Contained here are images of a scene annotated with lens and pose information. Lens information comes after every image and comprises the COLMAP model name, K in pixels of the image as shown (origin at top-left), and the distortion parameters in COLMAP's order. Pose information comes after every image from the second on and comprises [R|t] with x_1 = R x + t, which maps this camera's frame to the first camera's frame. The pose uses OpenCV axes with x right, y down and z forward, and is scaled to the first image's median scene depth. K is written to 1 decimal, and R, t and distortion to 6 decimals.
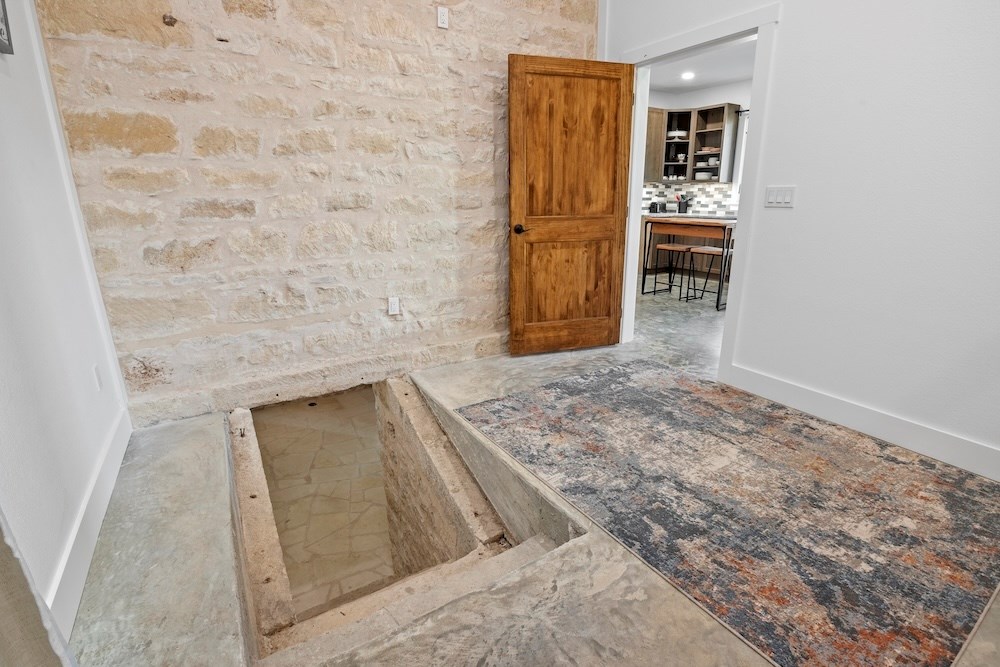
lens RADIAL K [[474.6, 0, 496.5], [0, 474.6, 330.8], [0, 0, 1]] dist [-0.038506, 0.009317]
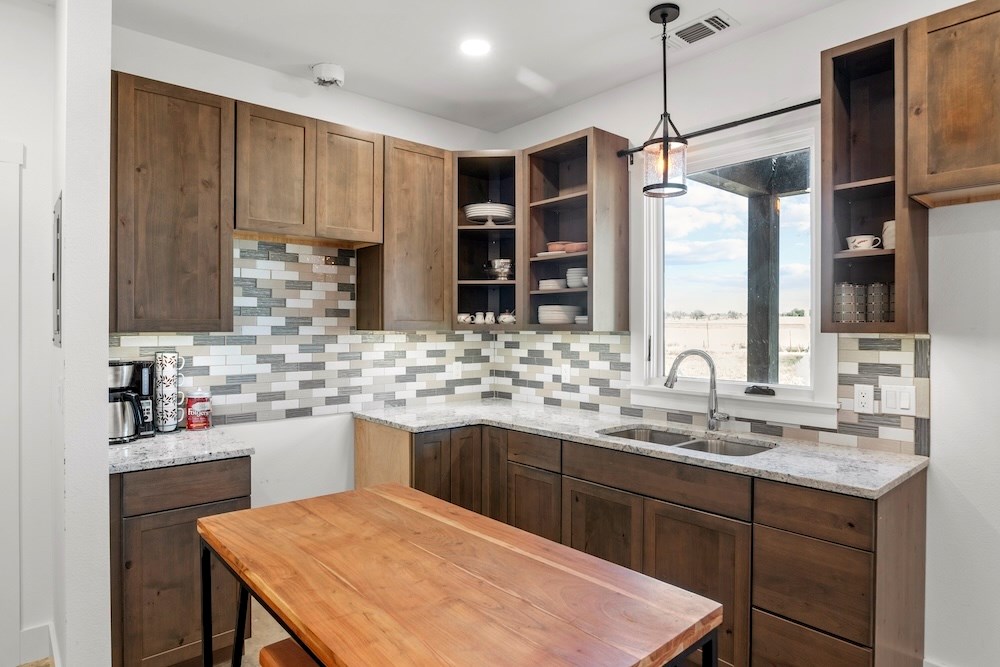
lens RADIAL K [[572.6, 0, 505.4], [0, 572.6, 329.0], [0, 0, 1]] dist [-0.041320, 0.001542]
pose [[0.986494, 0.004764, 0.163731, 0.324737], [0.039700, 0.962821, -0.267208, -0.196522], [-0.158916, 0.270099, 0.949628, 0.572792]]
